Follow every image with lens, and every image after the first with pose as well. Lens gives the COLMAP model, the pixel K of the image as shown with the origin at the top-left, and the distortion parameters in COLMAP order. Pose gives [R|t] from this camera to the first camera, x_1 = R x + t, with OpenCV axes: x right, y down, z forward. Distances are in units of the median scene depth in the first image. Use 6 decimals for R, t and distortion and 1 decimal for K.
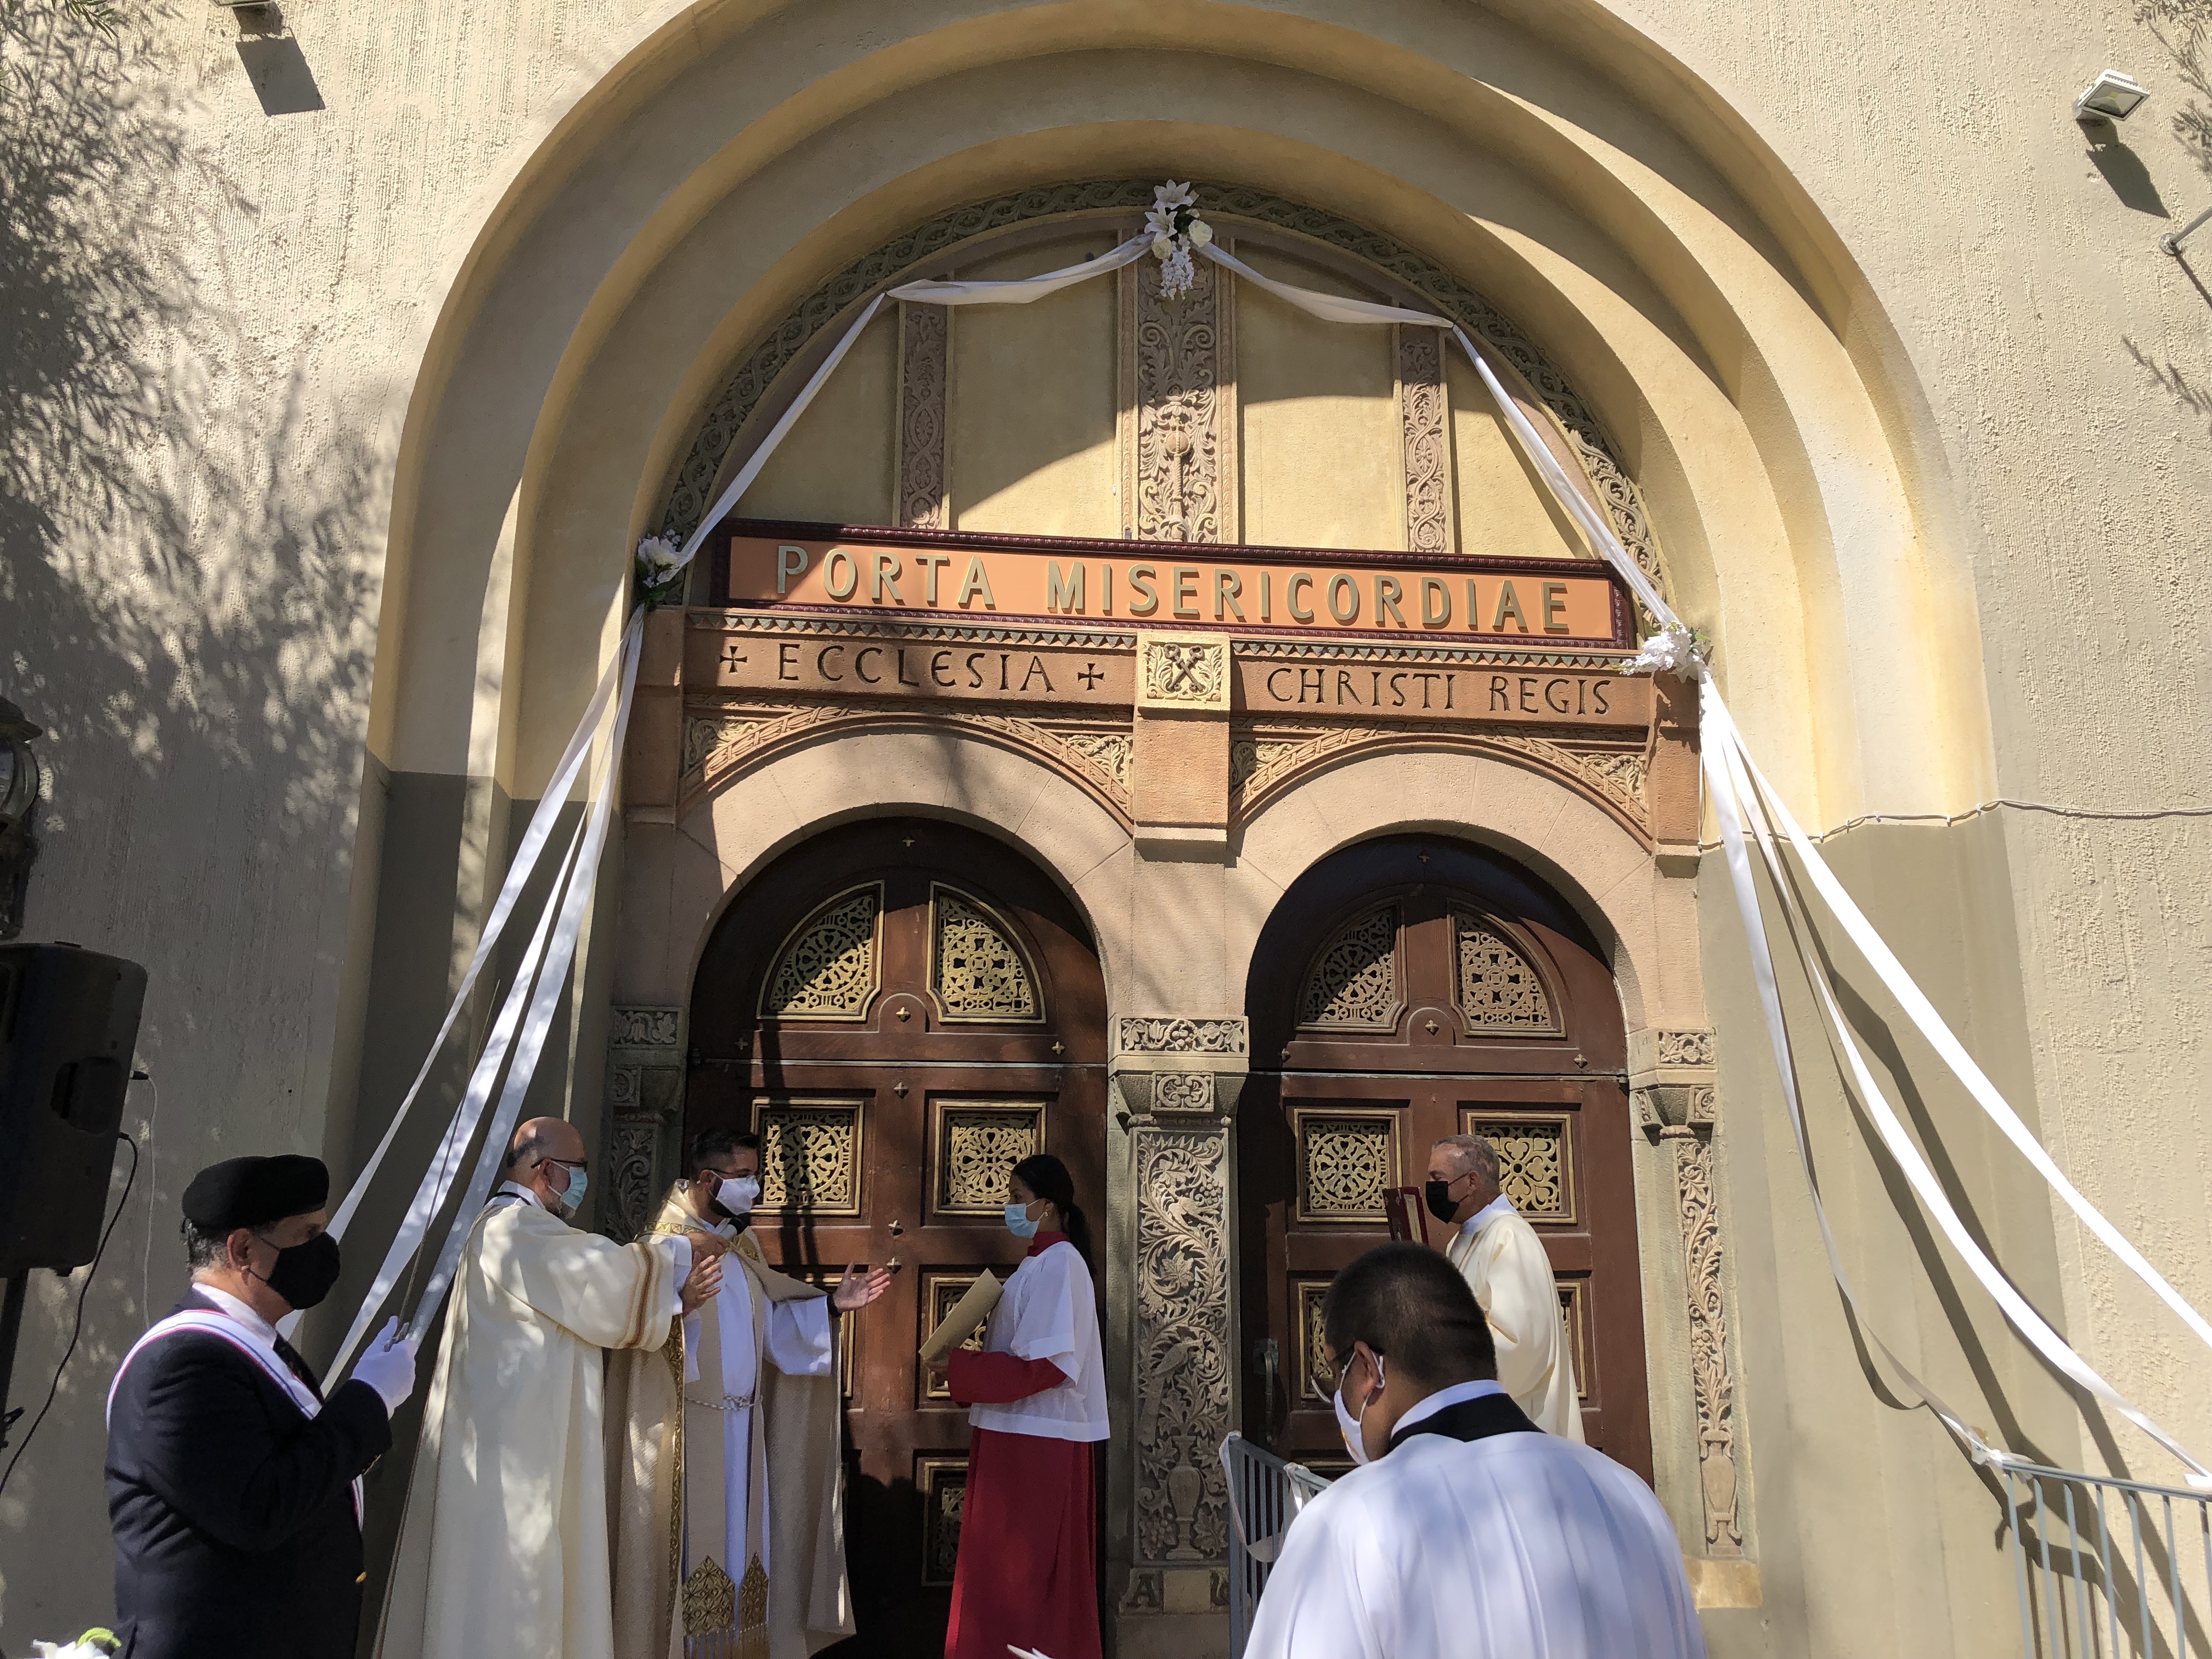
lens RADIAL K [[2005.4, 0, 1106.0], [0, 2005.4, 829.5], [0, 0, 1]] dist [0.164960, -0.375632]
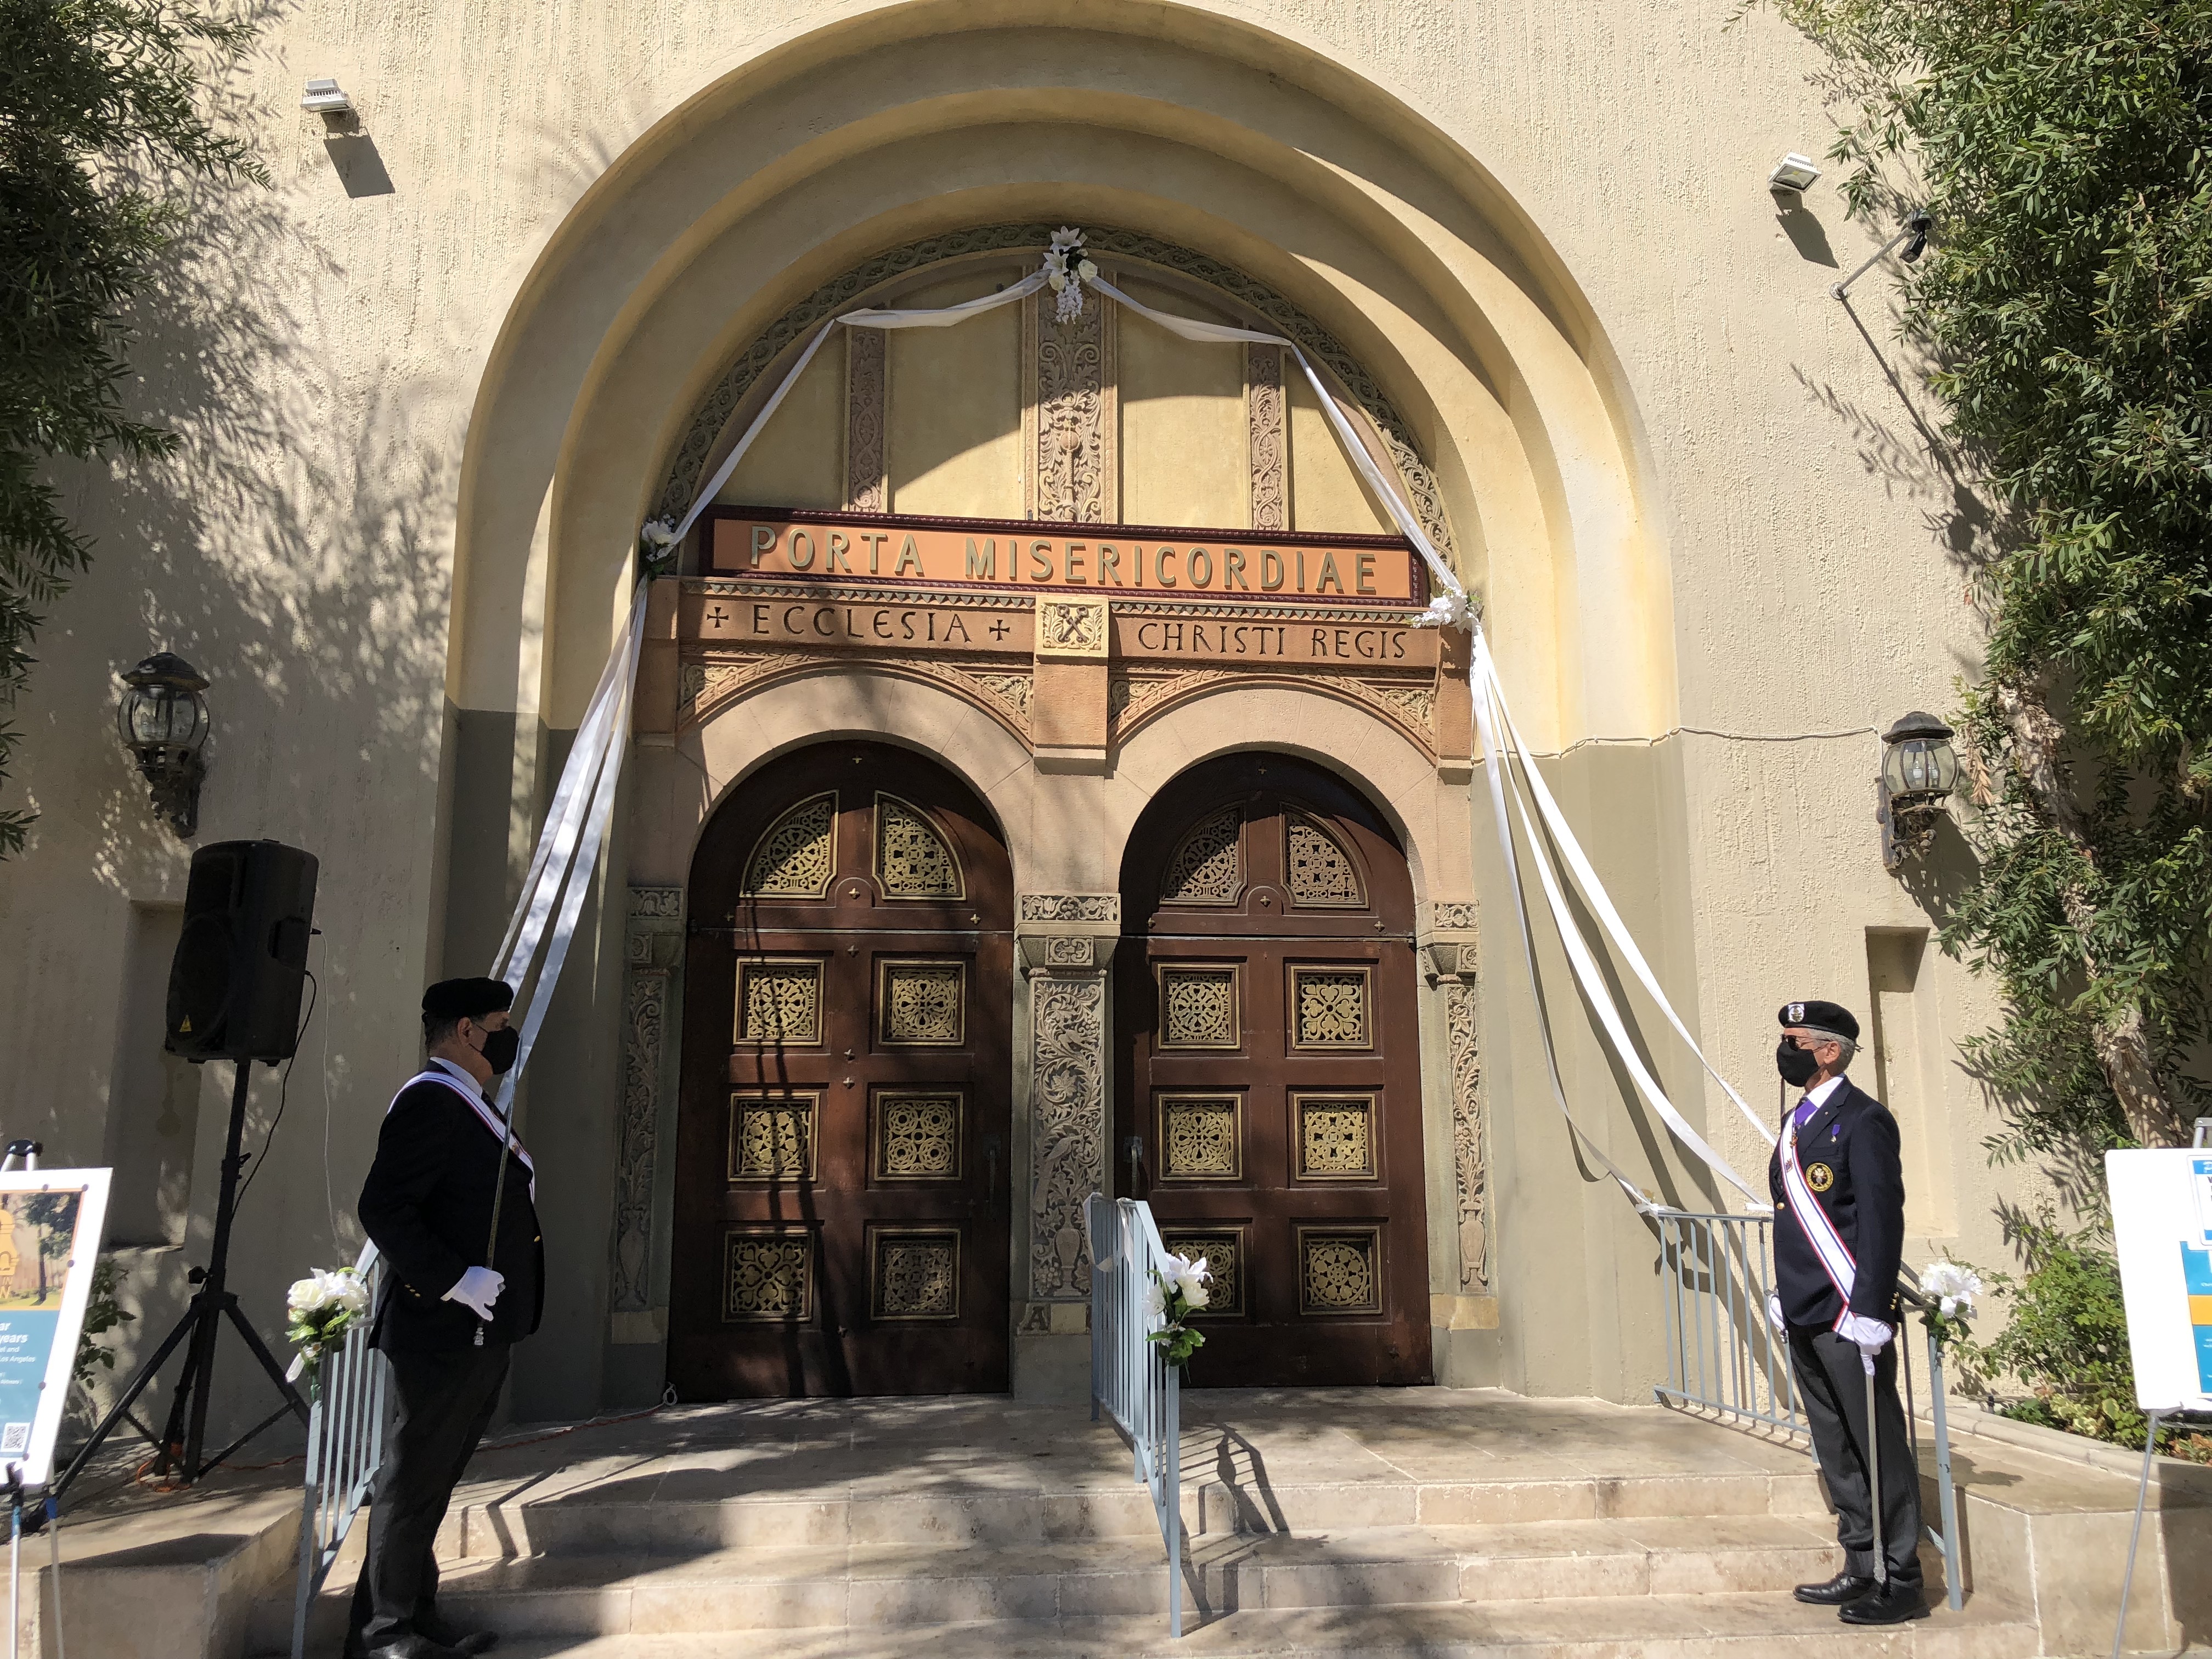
lens RADIAL K [[1797.2, 0, 1106.0], [0, 1797.2, 829.5], [0, 0, 1]] dist [0.191073, -0.480515]
pose [[0.999494, -0.003003, 0.031663, 0.023375], [0.001323, 0.998596, 0.052956, -0.009907], [-0.031777, -0.052887, 0.998095, -0.155027]]
